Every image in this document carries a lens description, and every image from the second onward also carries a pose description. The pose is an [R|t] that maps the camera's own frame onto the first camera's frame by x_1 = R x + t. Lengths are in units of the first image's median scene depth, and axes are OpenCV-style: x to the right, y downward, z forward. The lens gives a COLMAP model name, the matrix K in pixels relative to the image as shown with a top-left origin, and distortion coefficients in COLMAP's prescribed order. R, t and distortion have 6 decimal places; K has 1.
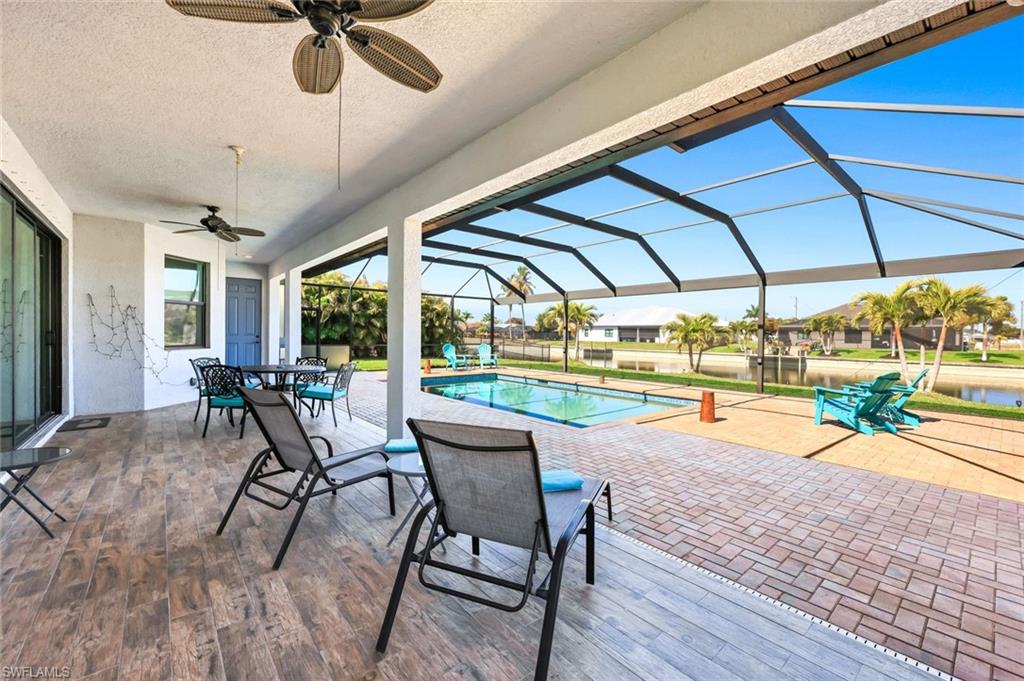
lens RADIAL K [[419.5, 0, 505.3], [0, 419.5, 340.9], [0, 0, 1]] dist [-0.013150, -0.000118]
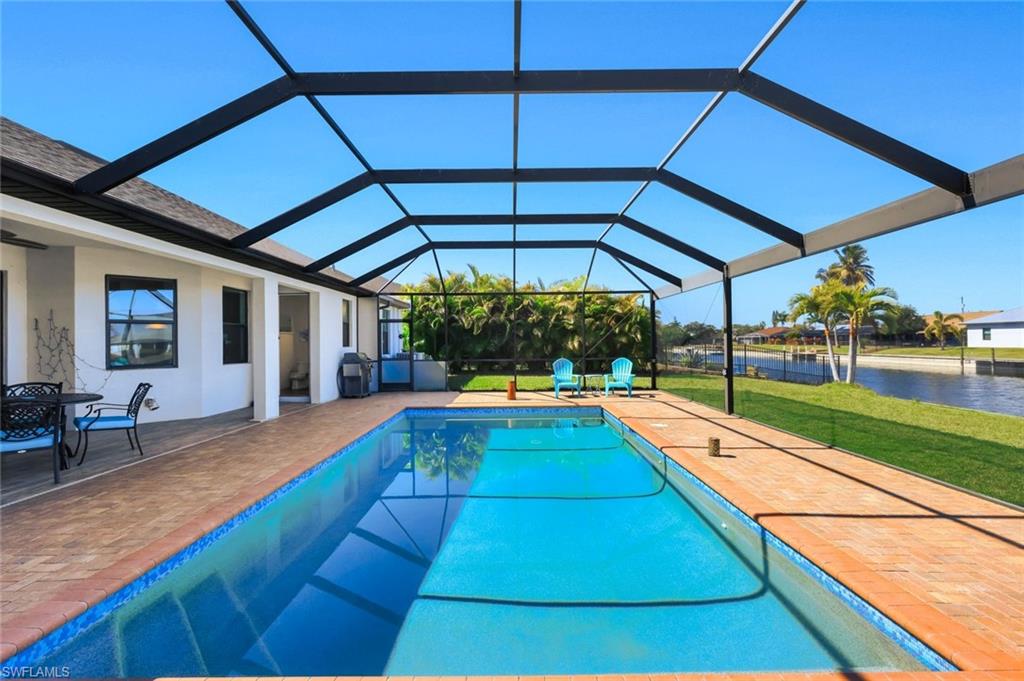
lens RADIAL K [[419.5, 0, 510.9], [0, 419.5, 347.5], [0, 0, 1]] dist [-0.013150, -0.000118]
pose [[0.766213, -0.015686, -0.642395, 0.209320], [0.011668, 0.999877, -0.010498, -0.004120], [0.642480, 0.000548, 0.766302, 0.312045]]
